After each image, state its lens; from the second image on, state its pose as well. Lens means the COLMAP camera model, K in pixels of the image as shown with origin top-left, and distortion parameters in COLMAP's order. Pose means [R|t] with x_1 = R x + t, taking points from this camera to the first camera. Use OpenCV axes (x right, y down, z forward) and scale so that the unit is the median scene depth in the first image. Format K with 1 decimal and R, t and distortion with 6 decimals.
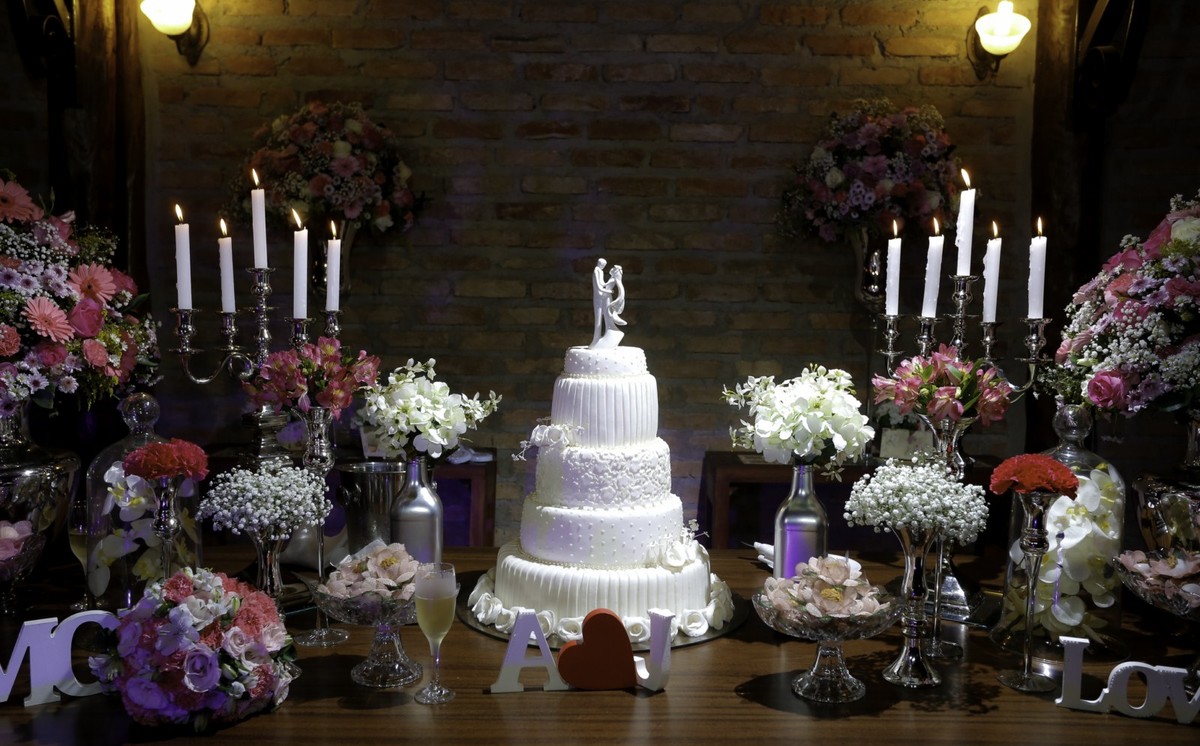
lens RADIAL K [[1165.6, 0, 608.5], [0, 1165.6, 384.7], [0, 0, 1]] dist [0.049896, 0.000000]
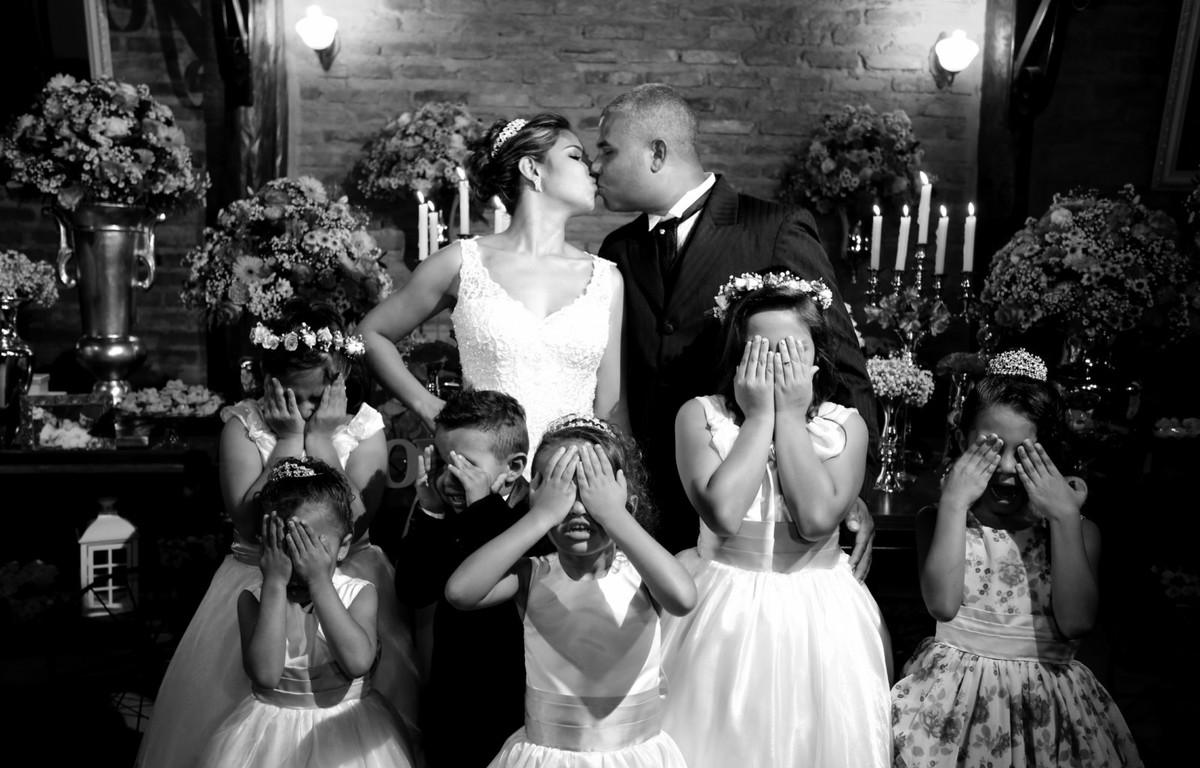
lens RADIAL K [[1163.0, 0, 589.8], [0, 1163.0, 380.0], [0, 0, 1]] dist [0.026279, 0.000000]
pose [[0.999856, 0.007917, 0.015028, -0.094442], [-0.008407, 0.999426, 0.032819, 0.024281], [-0.014759, -0.032941, 0.999348, -0.321234]]
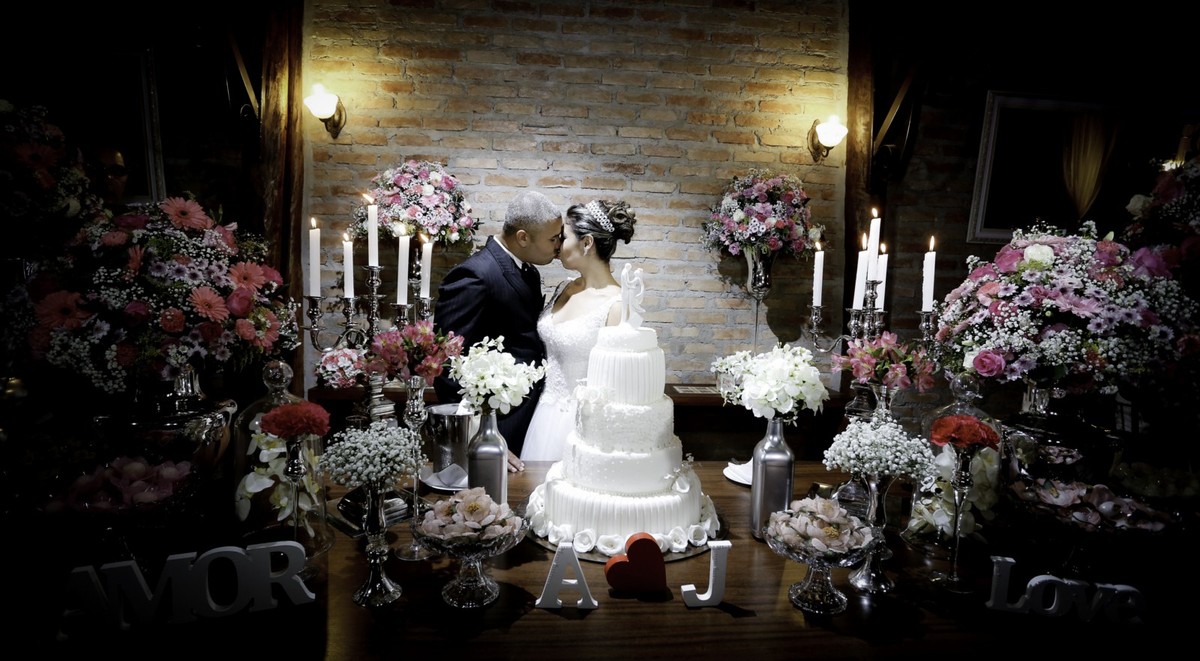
lens RADIAL K [[625.4, 0, 608.3], [0, 625.4, 310.0], [0, 0, 1]] dist [-0.046440, 0.002323]
pose [[0.997115, 0.013106, 0.074769, -0.048324], [-0.010718, 0.999422, -0.032256, -0.017404], [-0.075148, 0.031362, 0.996679, 0.162754]]
